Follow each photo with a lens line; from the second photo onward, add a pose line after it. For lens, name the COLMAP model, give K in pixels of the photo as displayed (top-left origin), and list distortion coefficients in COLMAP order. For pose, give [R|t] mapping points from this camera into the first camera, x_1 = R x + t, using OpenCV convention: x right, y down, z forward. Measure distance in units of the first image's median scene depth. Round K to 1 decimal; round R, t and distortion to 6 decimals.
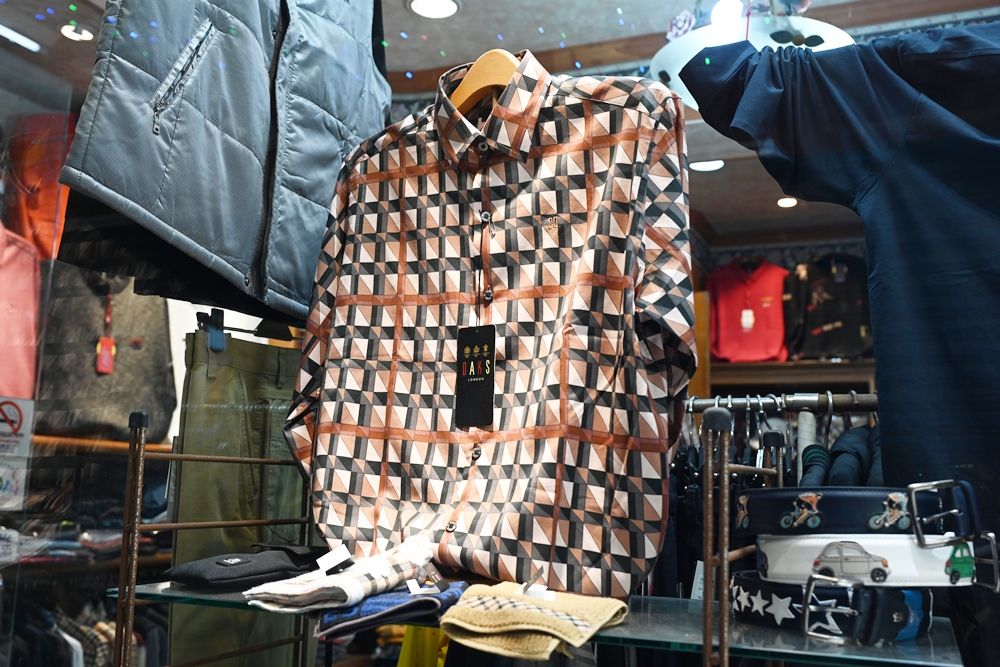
lens RADIAL K [[945.3, 0, 501.1], [0, 945.3, 334.4], [0, 0, 1]] dist [-0.001674, 0.000000]
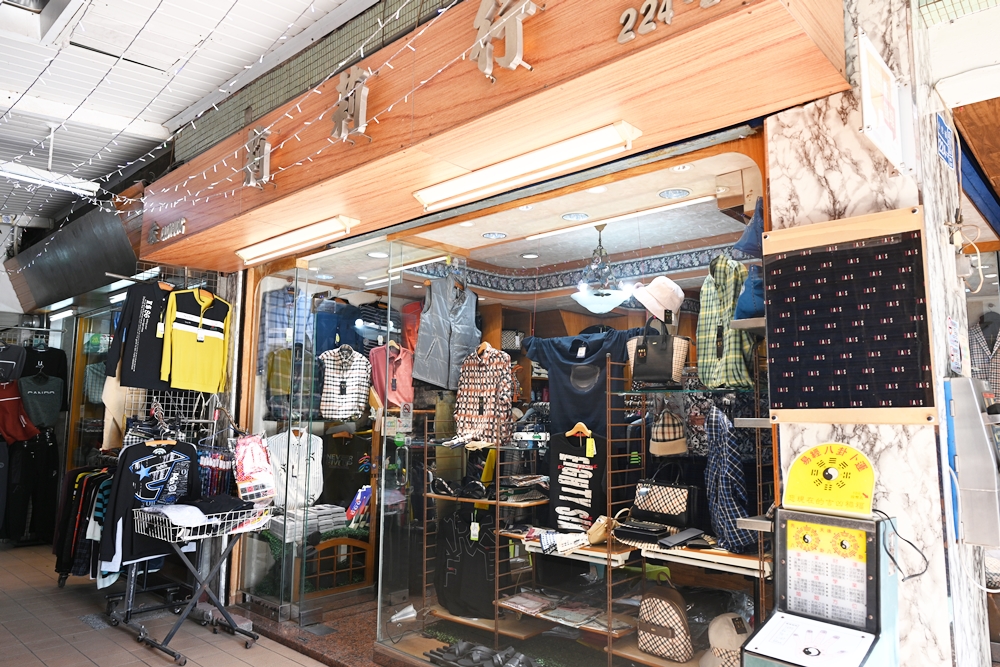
lens RADIAL K [[674.4, 0, 499.5], [0, 674.4, 332.4], [0, 0, 1]] dist [-0.002282, -0.001162]
pose [[0.940338, -0.055589, -0.335669, 1.406198], [0.064745, 0.997771, 0.016139, -0.435357], [0.334024, -0.036909, 0.941842, -2.633018]]
